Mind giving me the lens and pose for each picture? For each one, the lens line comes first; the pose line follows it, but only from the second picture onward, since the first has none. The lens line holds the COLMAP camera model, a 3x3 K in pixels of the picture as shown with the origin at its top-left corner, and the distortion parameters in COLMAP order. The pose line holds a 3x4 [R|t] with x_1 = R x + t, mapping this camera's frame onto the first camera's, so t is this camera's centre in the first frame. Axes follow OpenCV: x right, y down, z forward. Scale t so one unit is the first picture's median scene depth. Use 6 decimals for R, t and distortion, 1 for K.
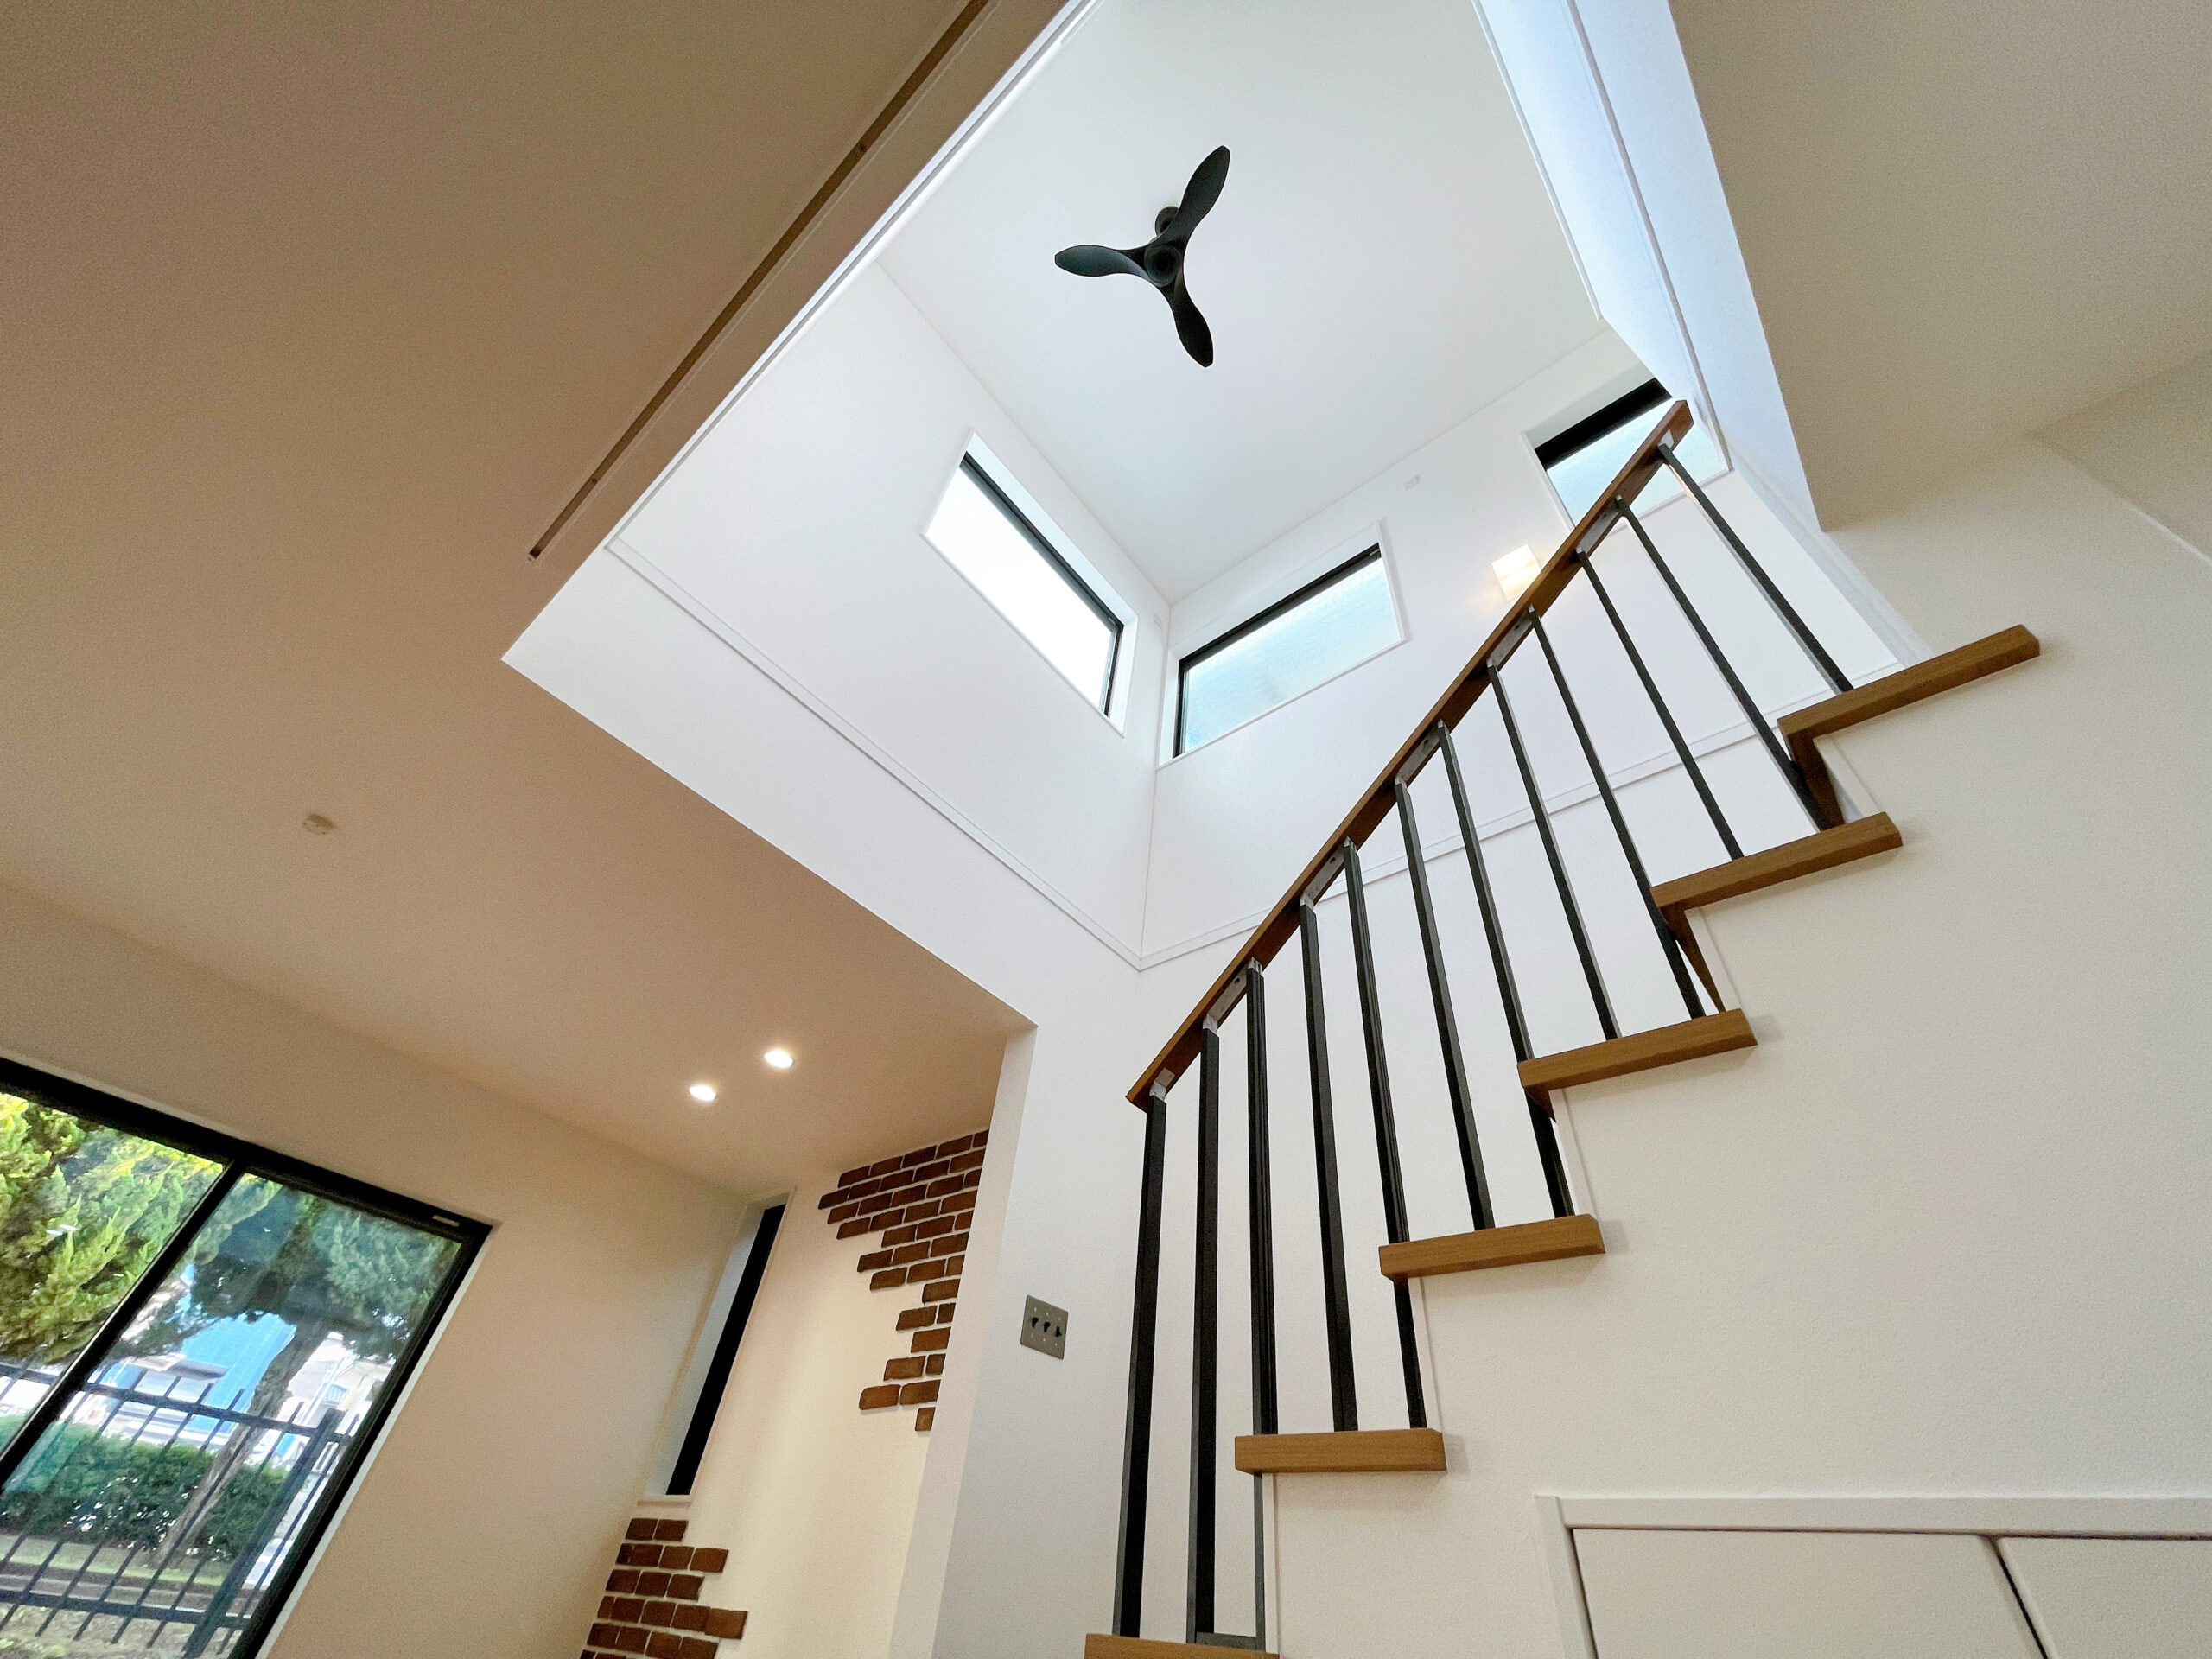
lens RADIAL K [[896.4, 0, 1109.1], [0, 896.4, 824.4], [0, 0, 1]] dist [-0.002611, -0.000146]
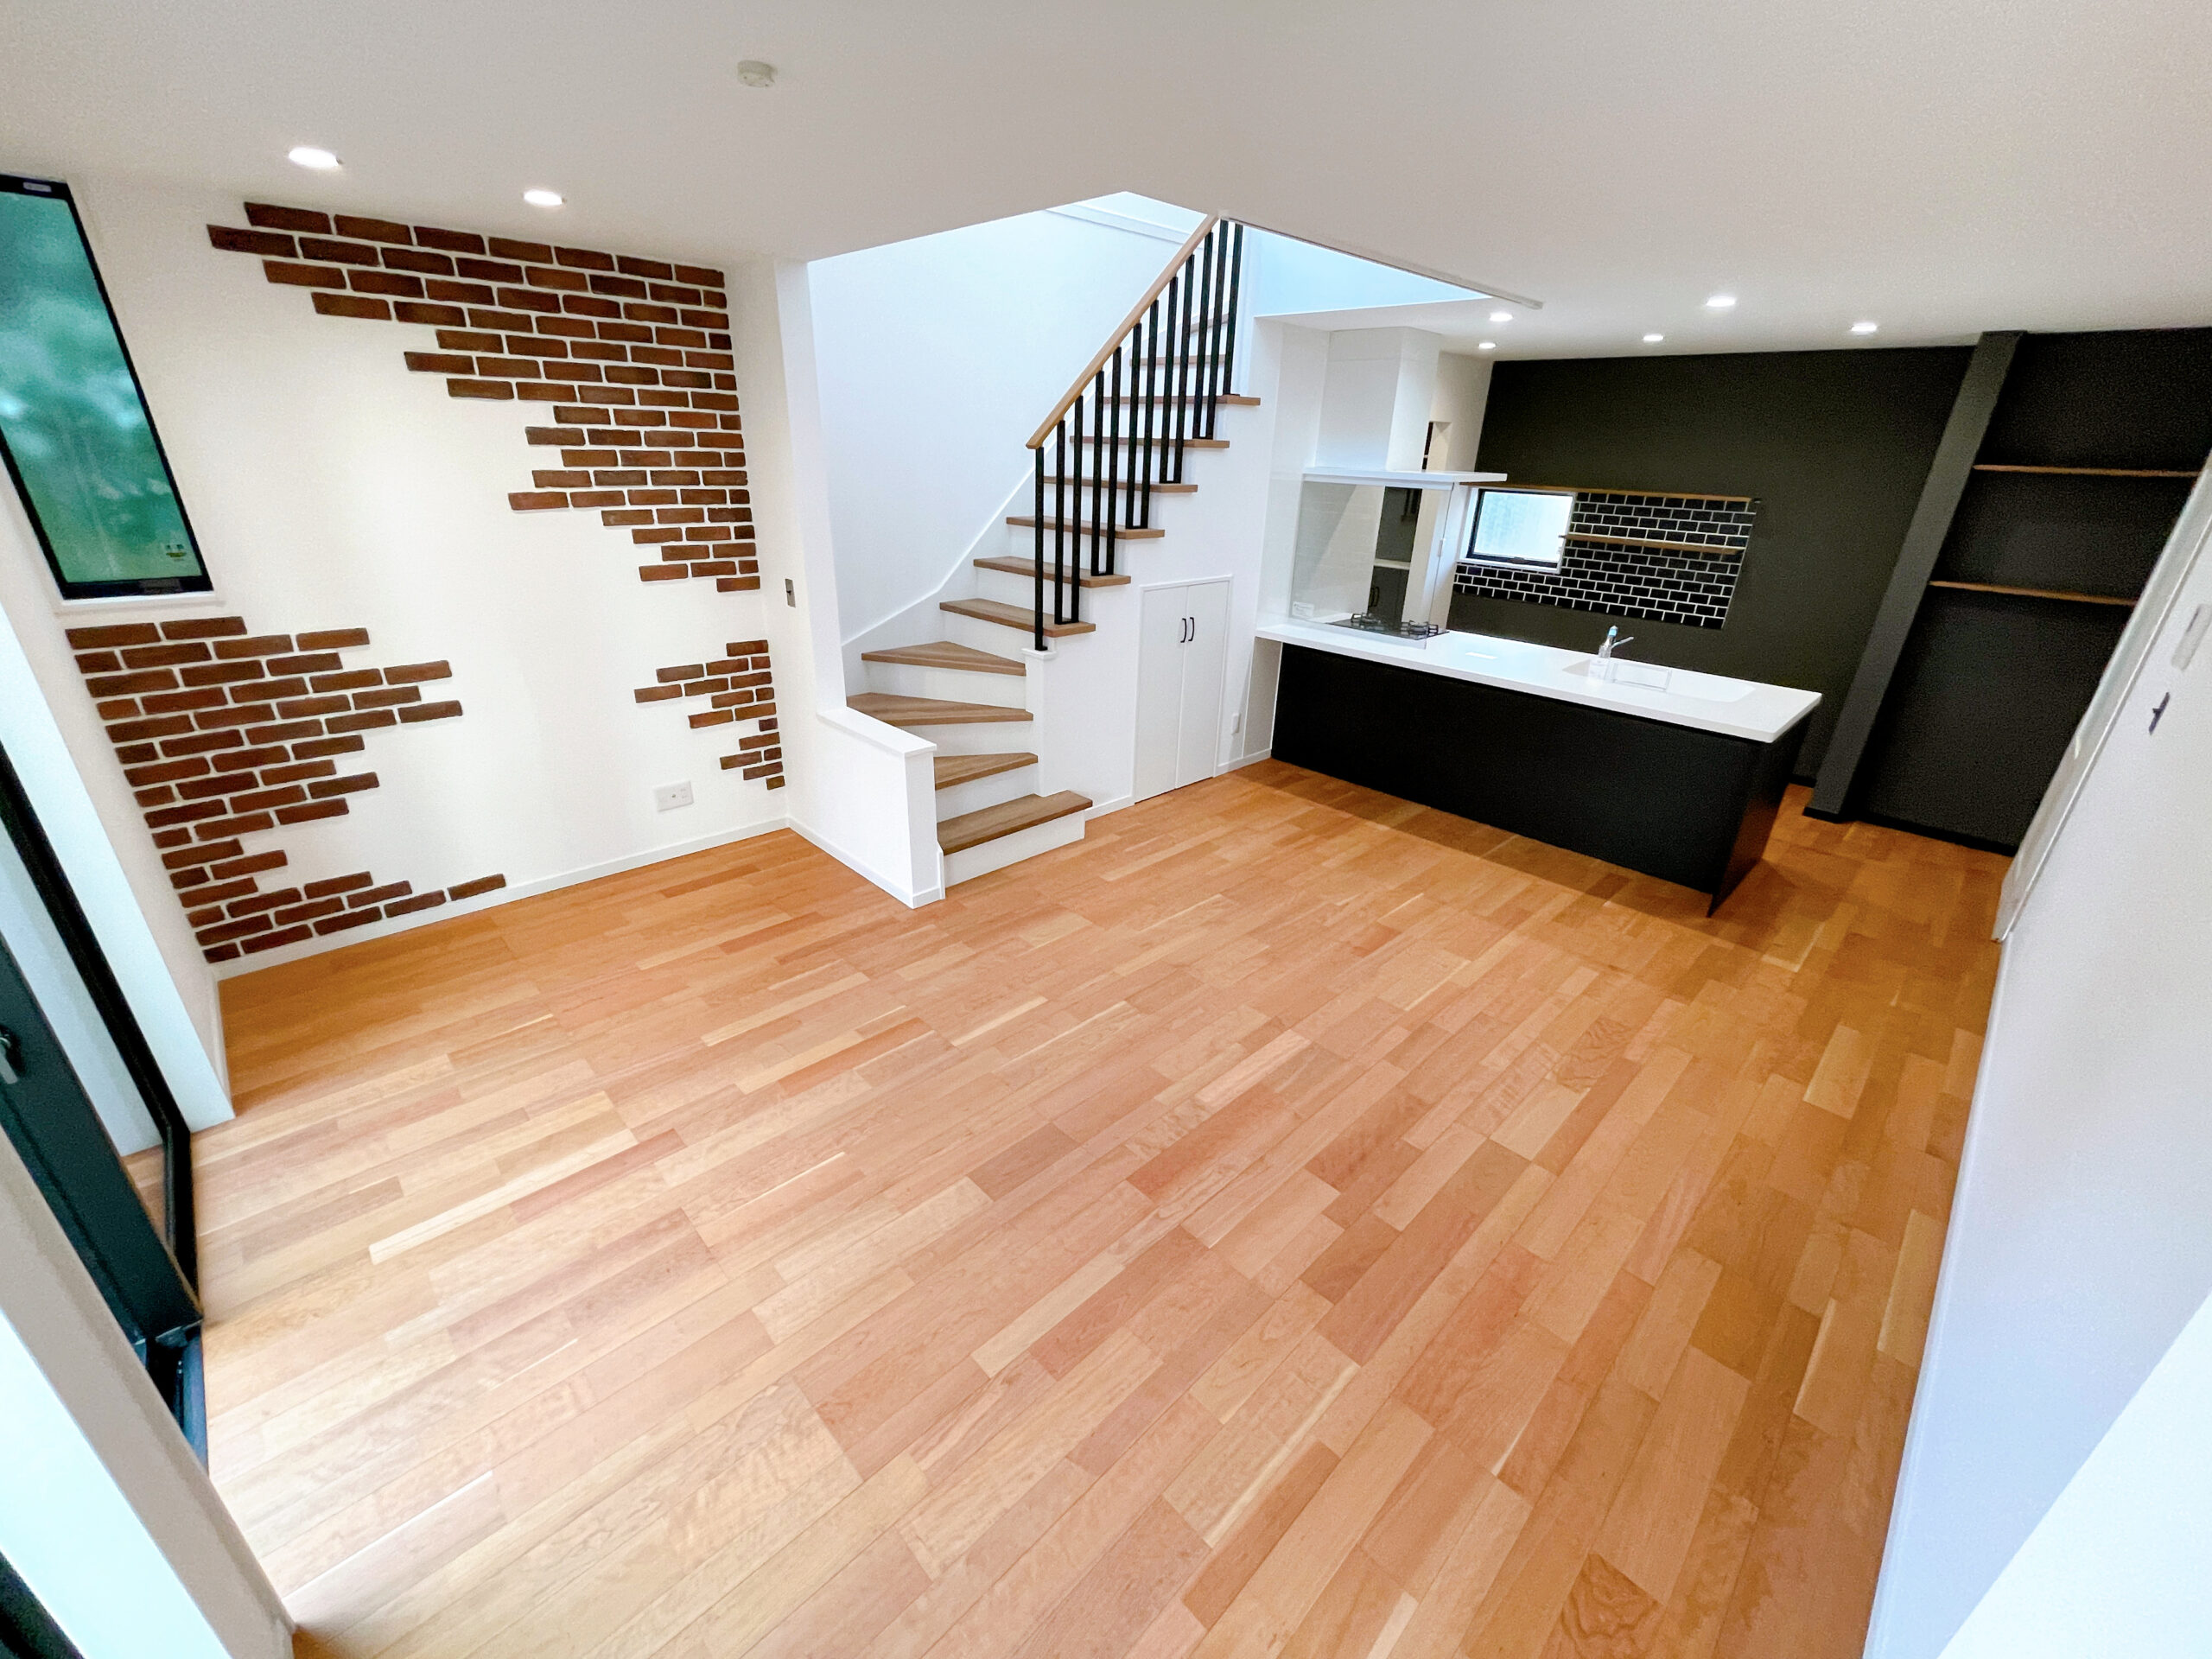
lens RADIAL K [[896.4, 0, 1109.0], [0, 896.4, 831.4], [0, 0, 1]] dist [-0.002611, -0.000146]
pose [[0.106254, -0.483331, 0.868966, -1.283555], [-0.699424, 0.584837, 0.410818, -0.093781], [-0.706765, -0.651426, -0.275912, 0.479306]]
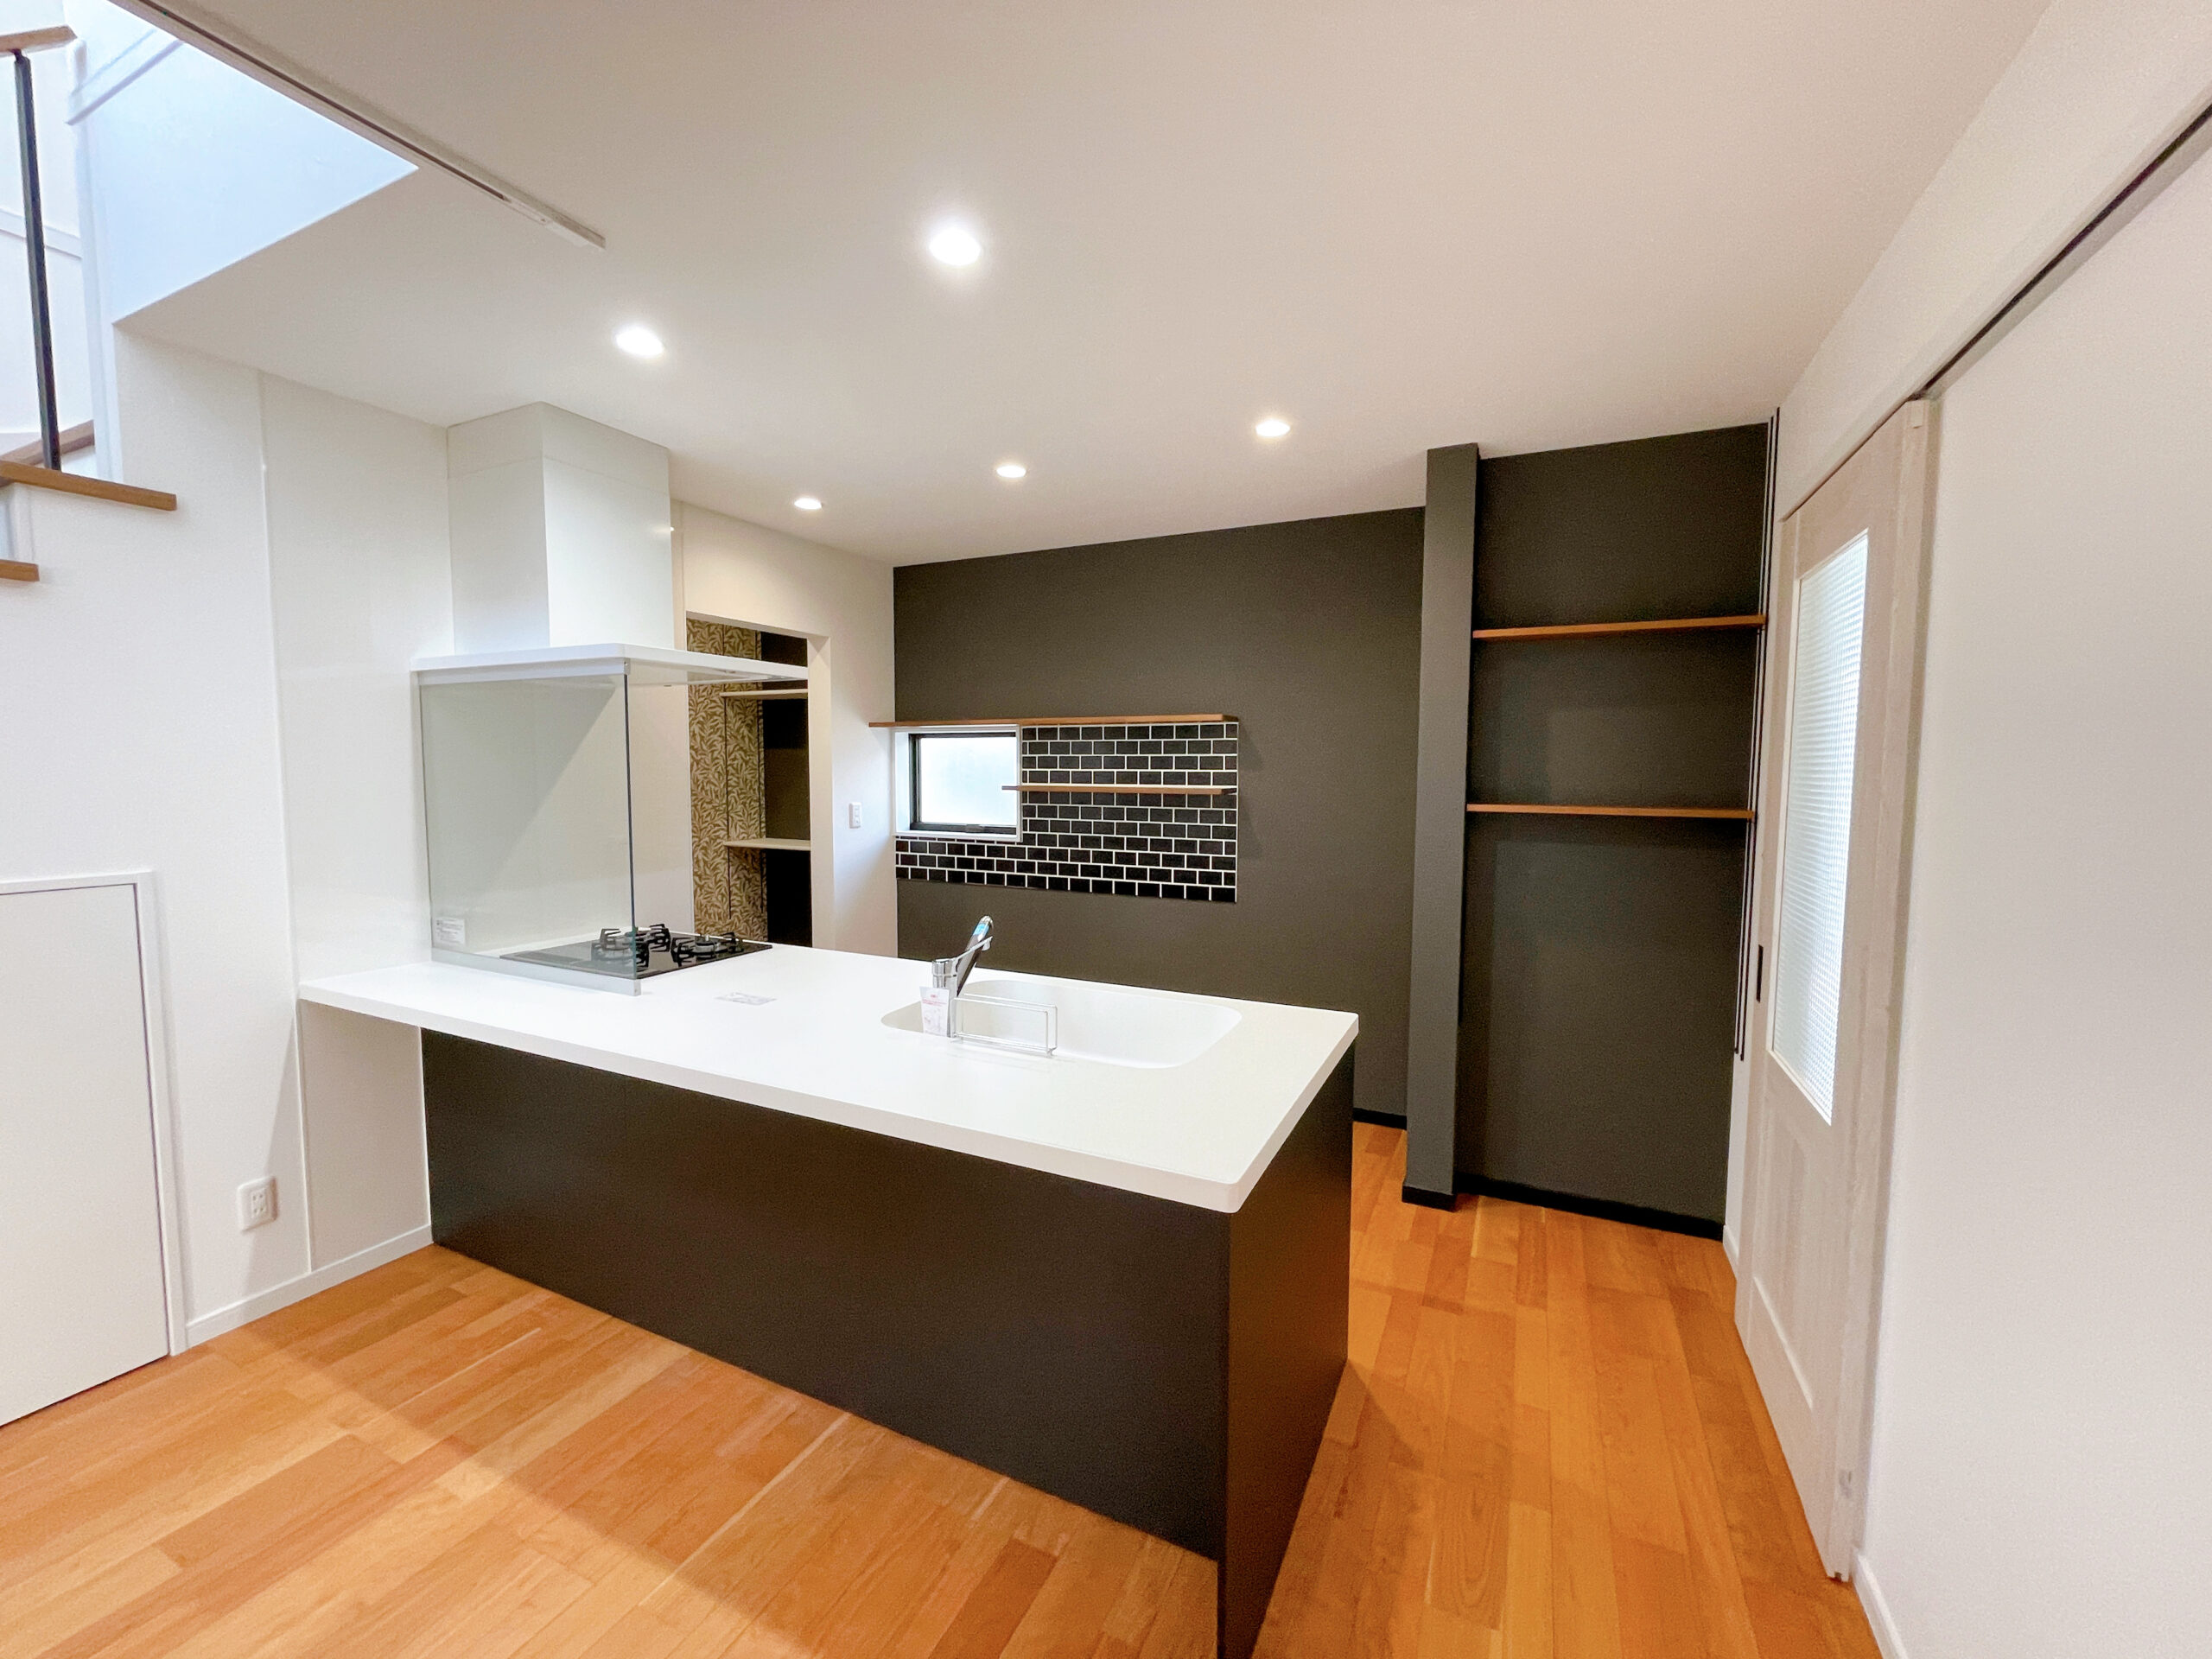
lens RADIAL K [[896.4, 0, 1110.8], [0, 896.4, 831.3], [0, 0, 1]] dist [-0.002611, -0.000146]
pose [[-0.247436, -0.168115, 0.954208, -0.487439], [-0.688813, 0.723128, -0.051214, -0.345278], [-0.681404, -0.669943, -0.294728, -0.087603]]
